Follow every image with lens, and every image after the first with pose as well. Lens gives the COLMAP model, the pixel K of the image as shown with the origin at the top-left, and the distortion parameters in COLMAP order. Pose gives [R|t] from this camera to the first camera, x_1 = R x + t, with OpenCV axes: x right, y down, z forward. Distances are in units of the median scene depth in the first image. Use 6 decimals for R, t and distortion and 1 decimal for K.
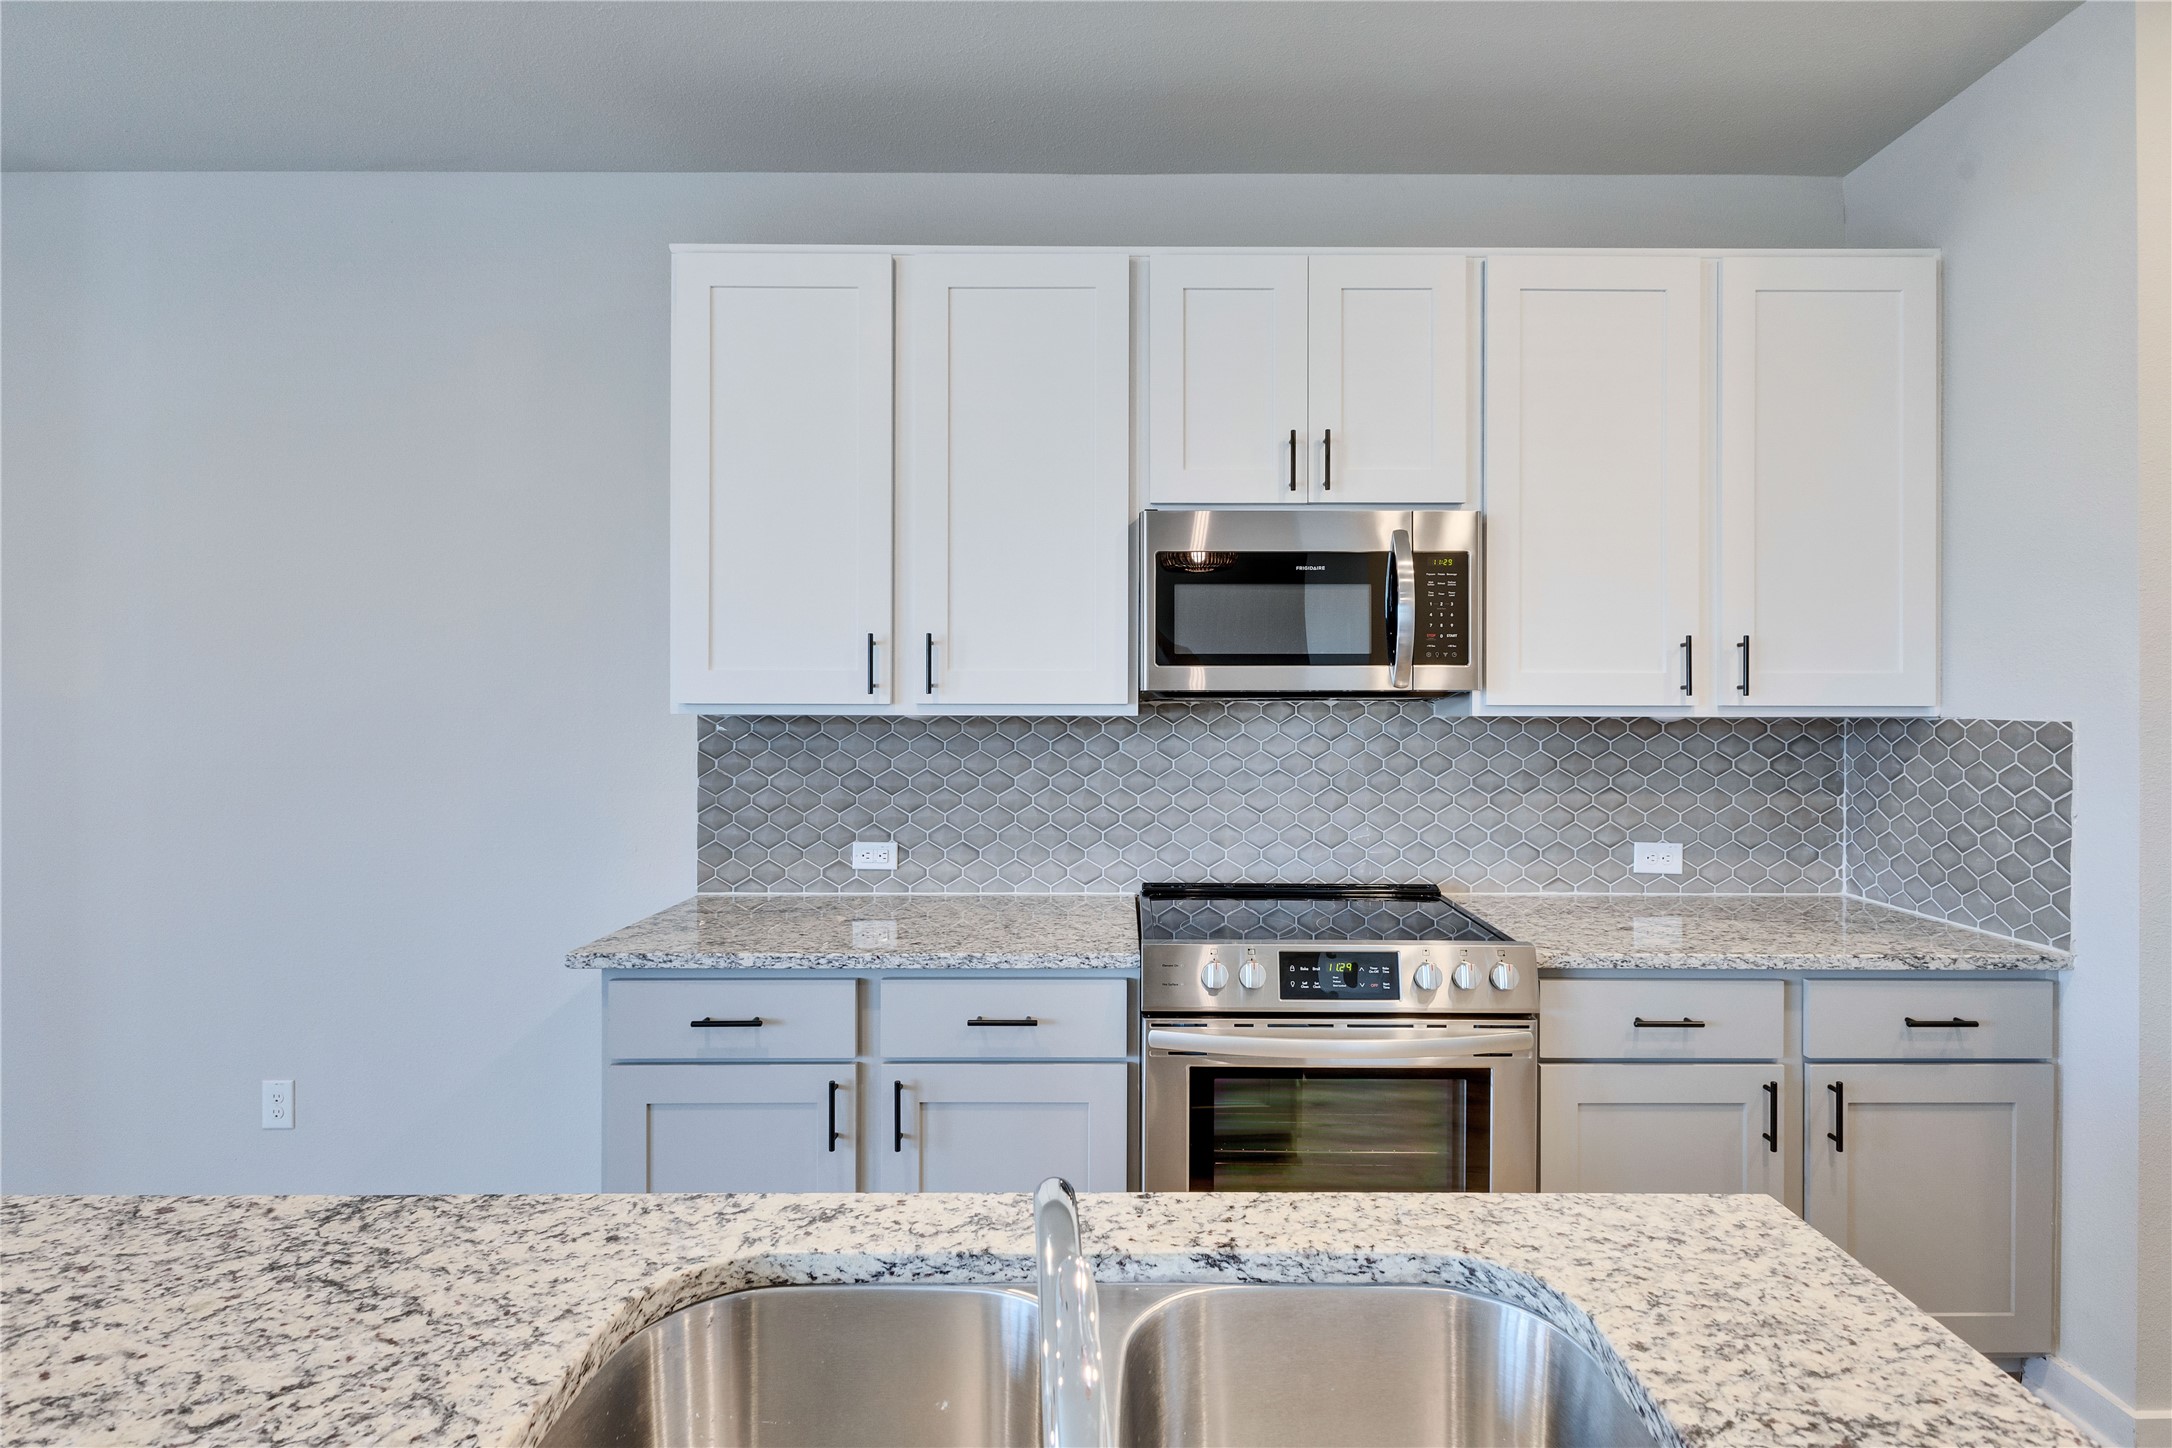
lens RADIAL K [[1037.8, 0, 1090.2], [0, 1037.8, 711.7], [0, 0, 1]] dist [0.003662, -0.002943]
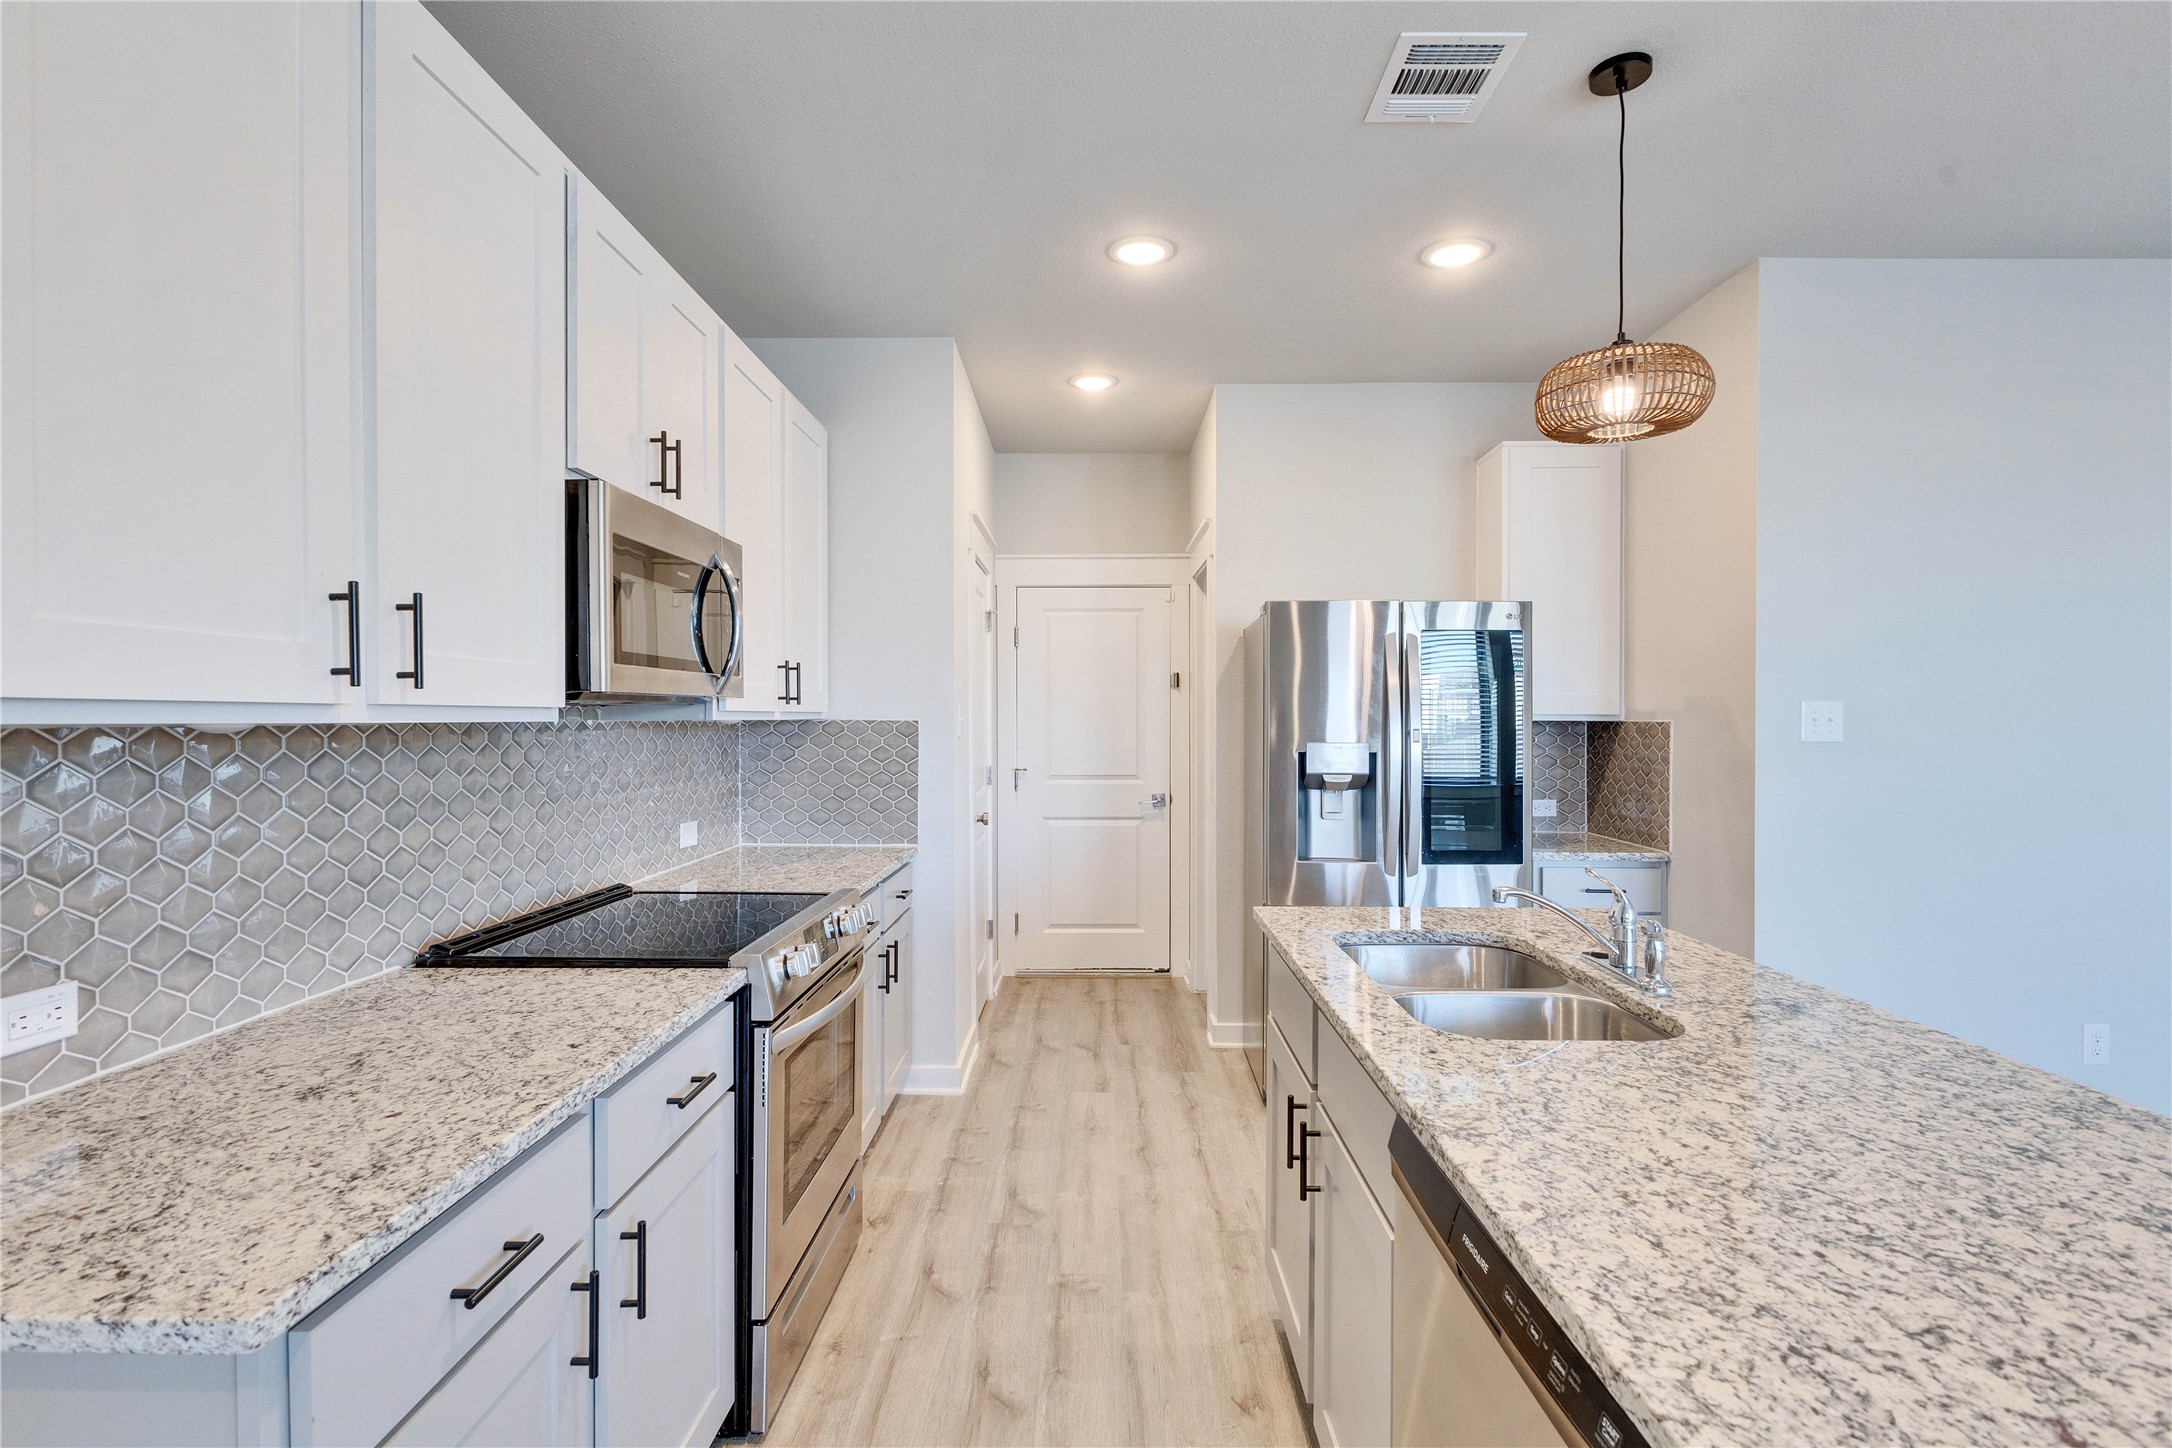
lens RADIAL K [[1037.8, 0, 1083.9], [0, 1037.8, 721.9], [0, 0, 1]] dist [0.003662, -0.002943]
pose [[0.011999, -0.006530, 0.999907, -0.812734], [0.005761, 0.999963, 0.006461, 0.001387], [-0.999911, 0.005682, 0.012036, 0.605794]]
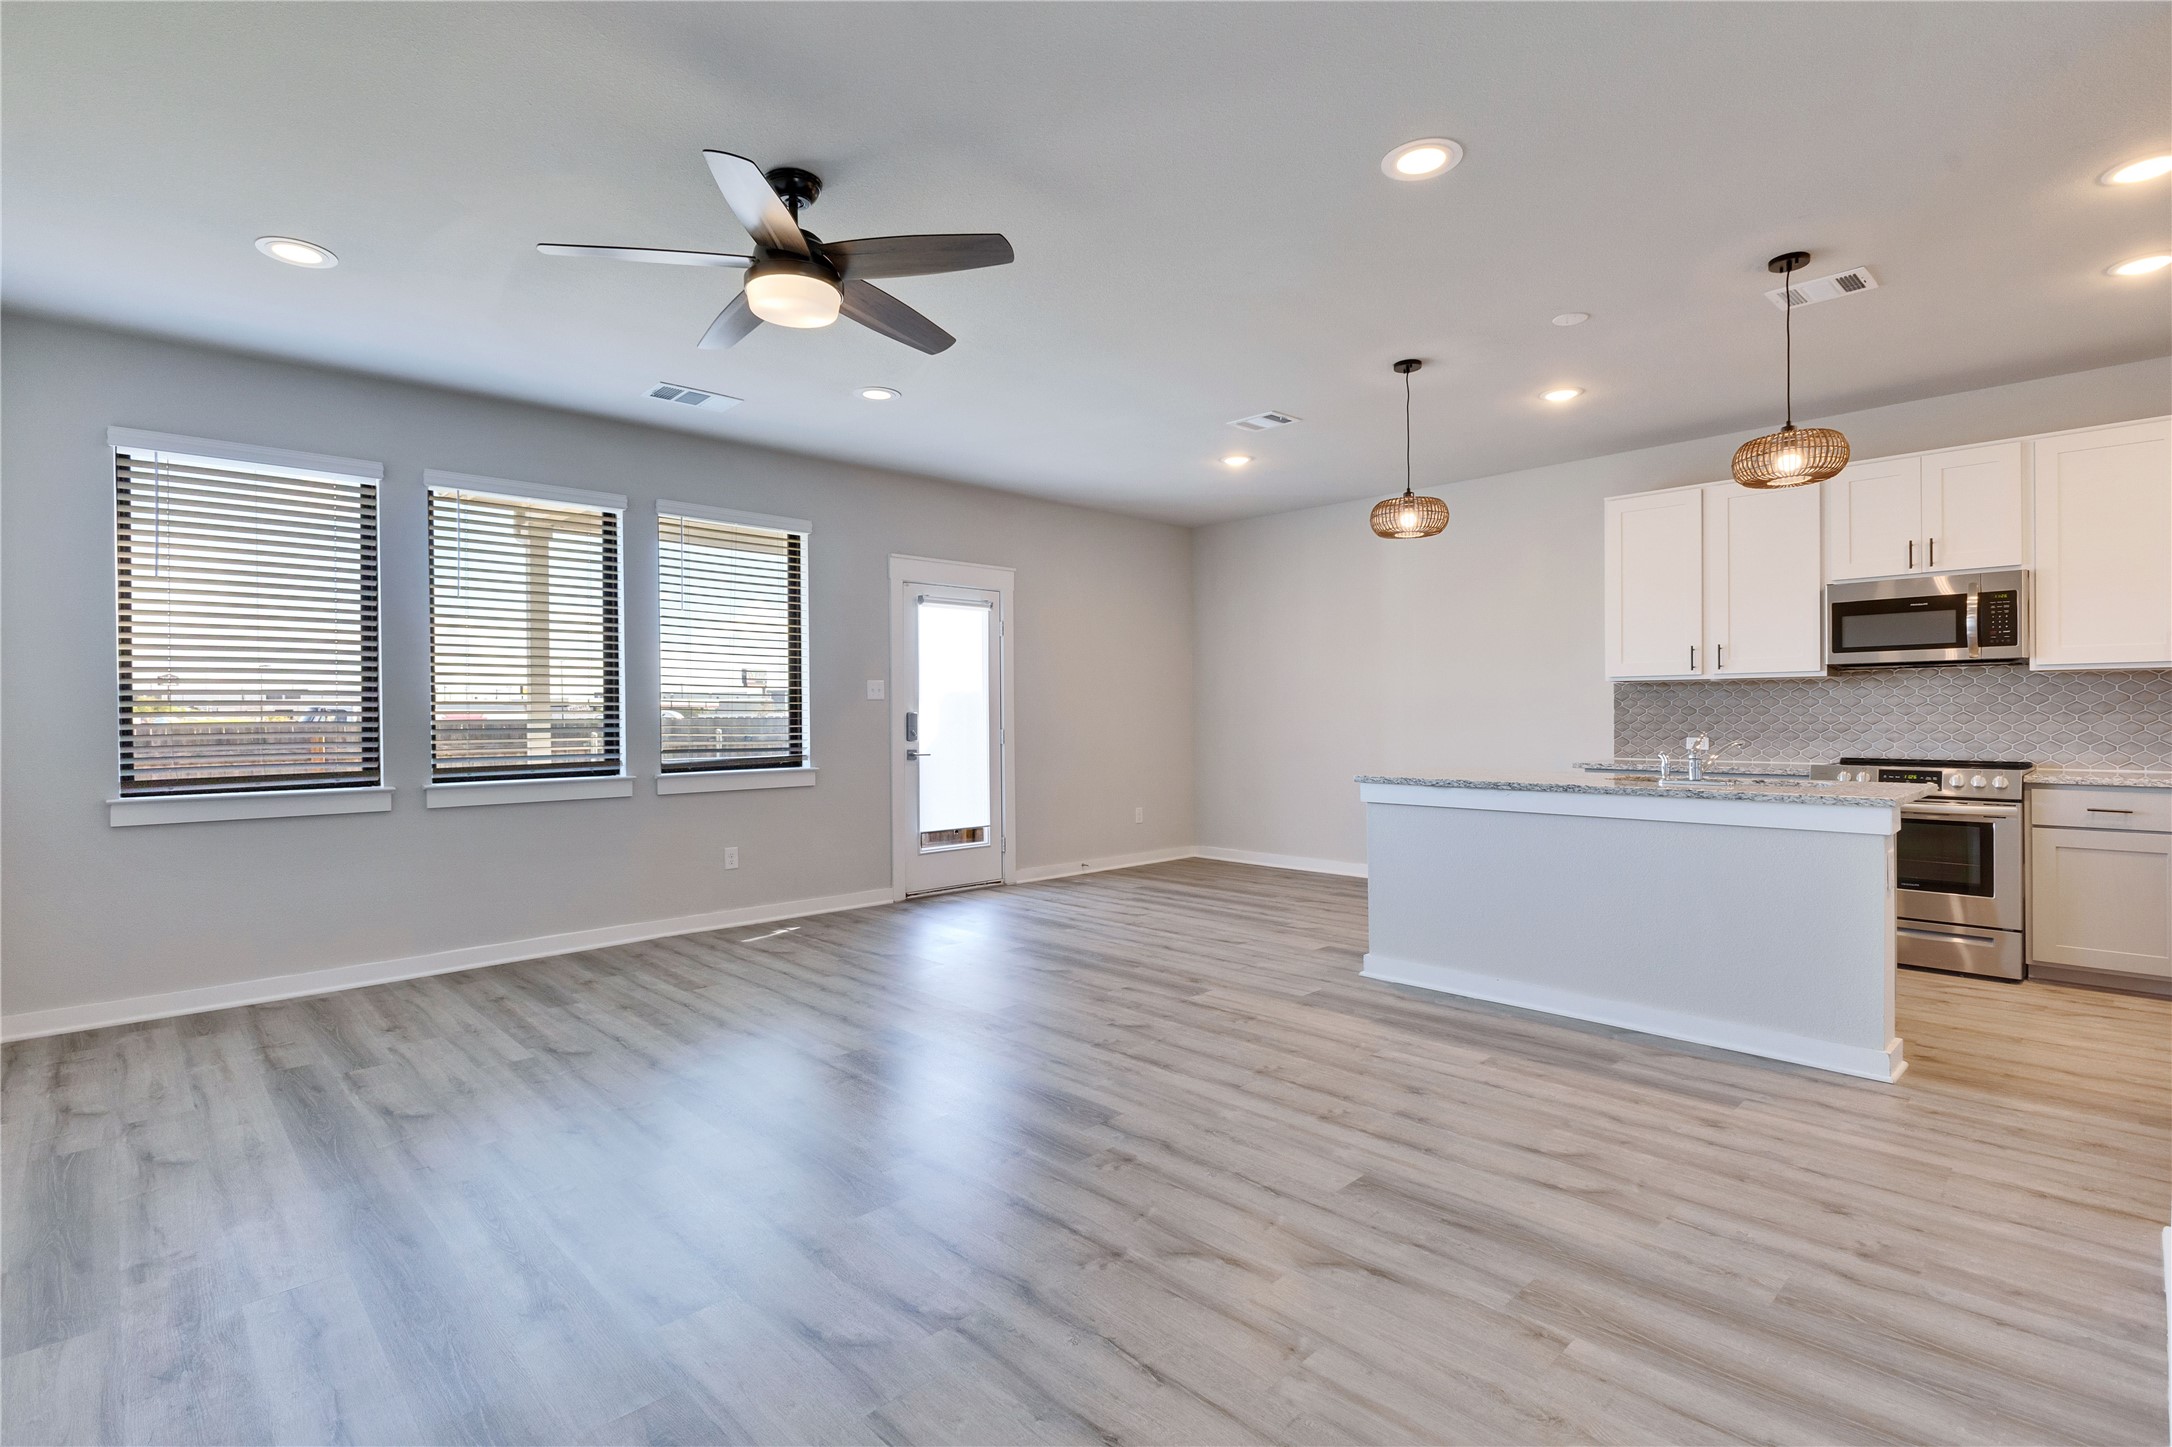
lens RADIAL K [[1037.8, 0, 1092.4], [0, 1037.8, 718.2], [0, 0, 1]] dist [0.003662, -0.002943]
pose [[0.707340, -0.003594, -0.706864, 0.512594], [0.000529, 0.999989, -0.004556, 0.105343], [0.706873, 0.002849, 0.707335, -1.708106]]
